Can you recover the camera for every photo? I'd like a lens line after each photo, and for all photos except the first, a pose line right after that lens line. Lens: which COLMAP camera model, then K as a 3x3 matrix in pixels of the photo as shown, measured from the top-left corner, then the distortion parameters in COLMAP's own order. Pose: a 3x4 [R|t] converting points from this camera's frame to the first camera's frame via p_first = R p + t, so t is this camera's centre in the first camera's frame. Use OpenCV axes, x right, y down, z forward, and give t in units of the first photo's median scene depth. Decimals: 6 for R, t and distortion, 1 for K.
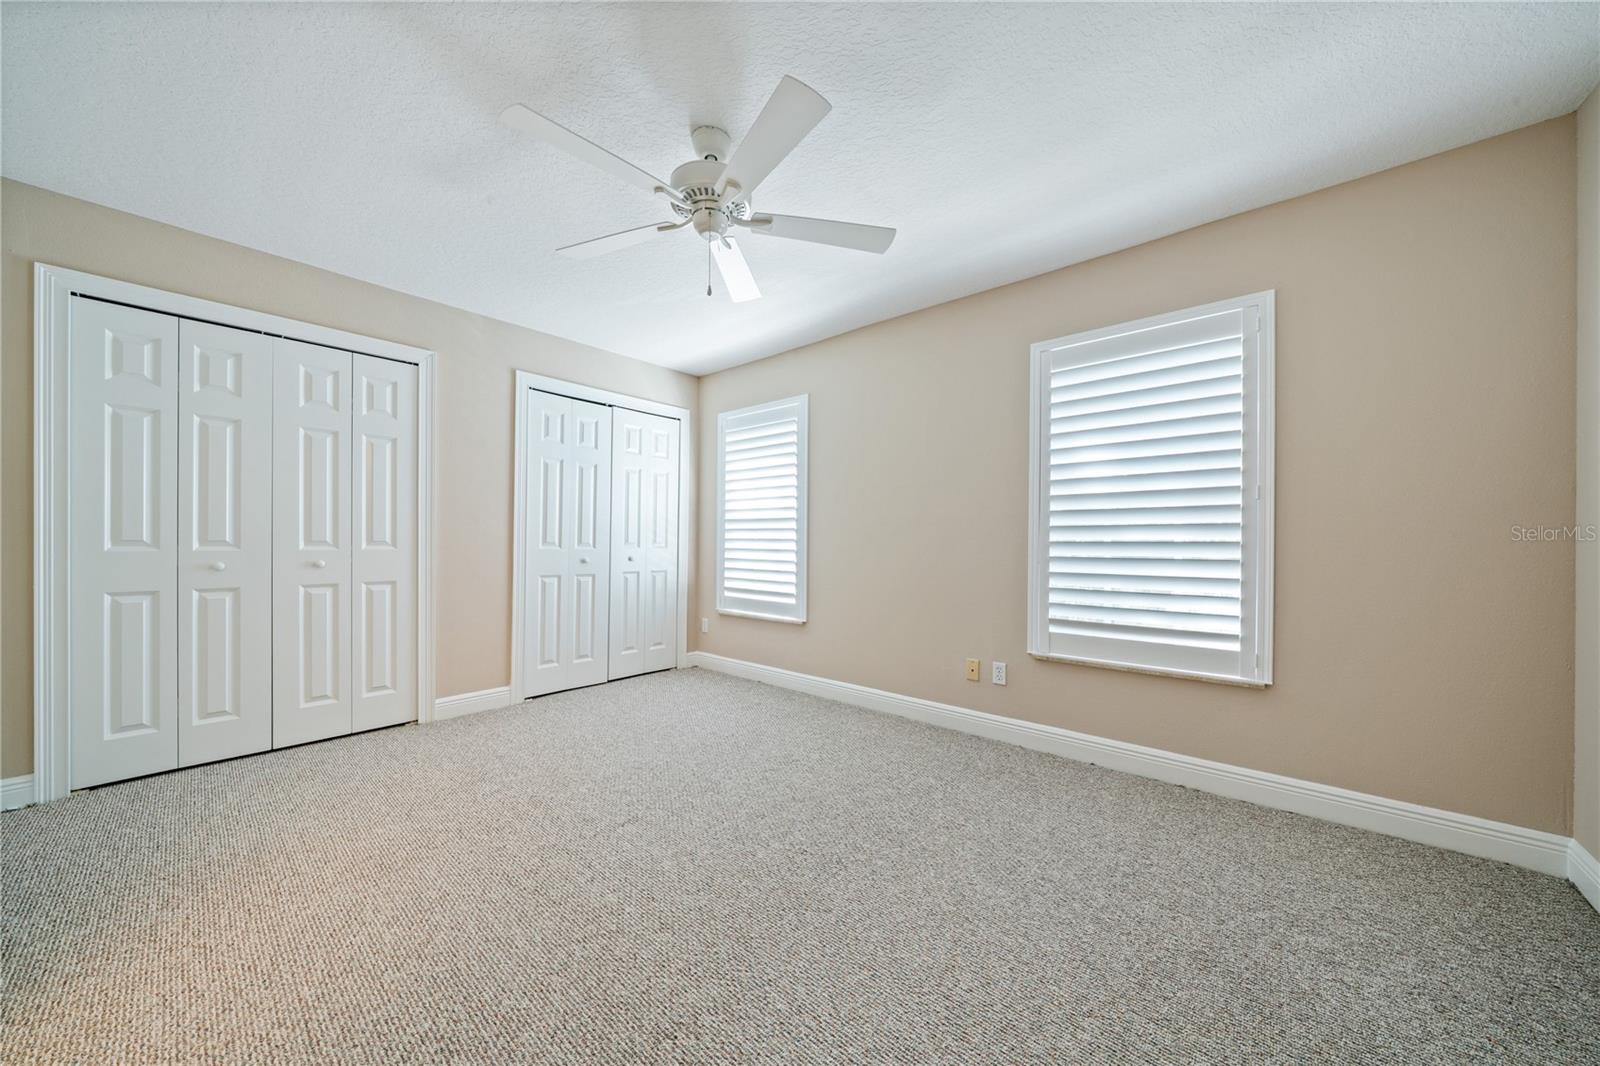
lens RADIAL K [[546.5, 0, 796.6], [0, 546.5, 541.2], [0, 0, 1]] dist [-0.005506, -0.000070]
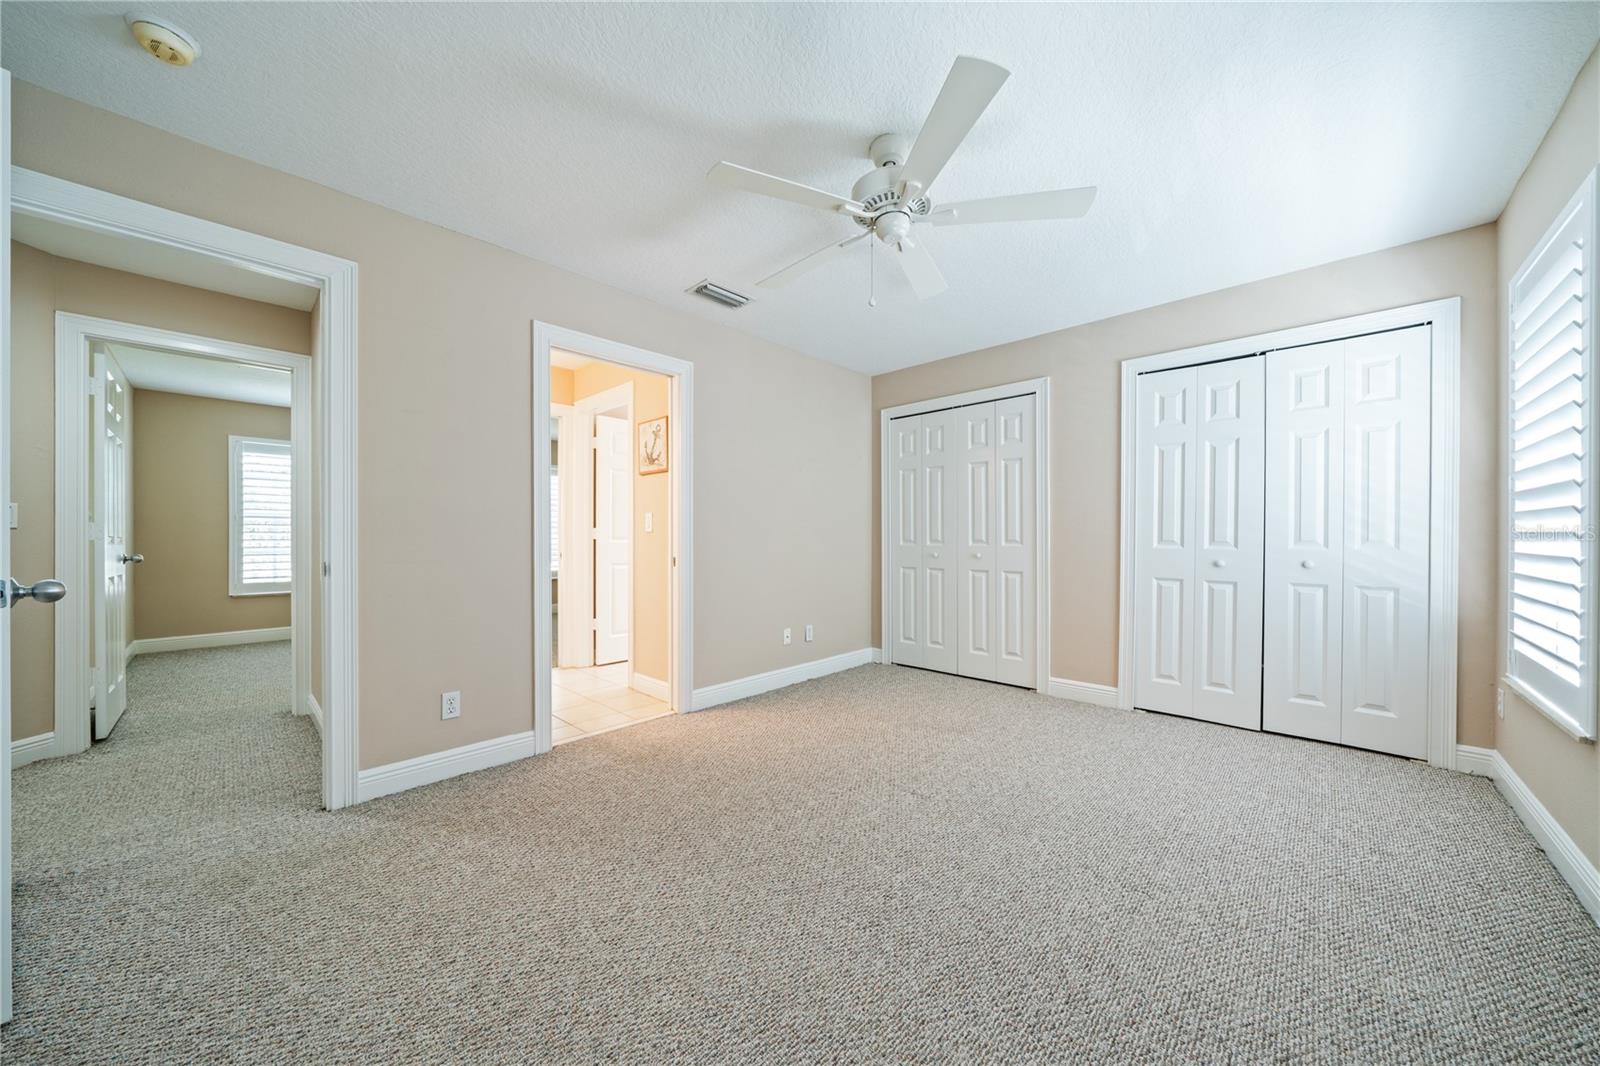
lens RADIAL K [[546.5, 0, 800.4], [0, 546.5, 539.3], [0, 0, 1]] dist [-0.005506, -0.000070]
pose [[-0.042297, -0.004084, -0.999097, 0.473952], [0.000637, 0.999991, -0.004115, 0.003305], [0.999105, -0.000810, -0.042294, 0.479575]]
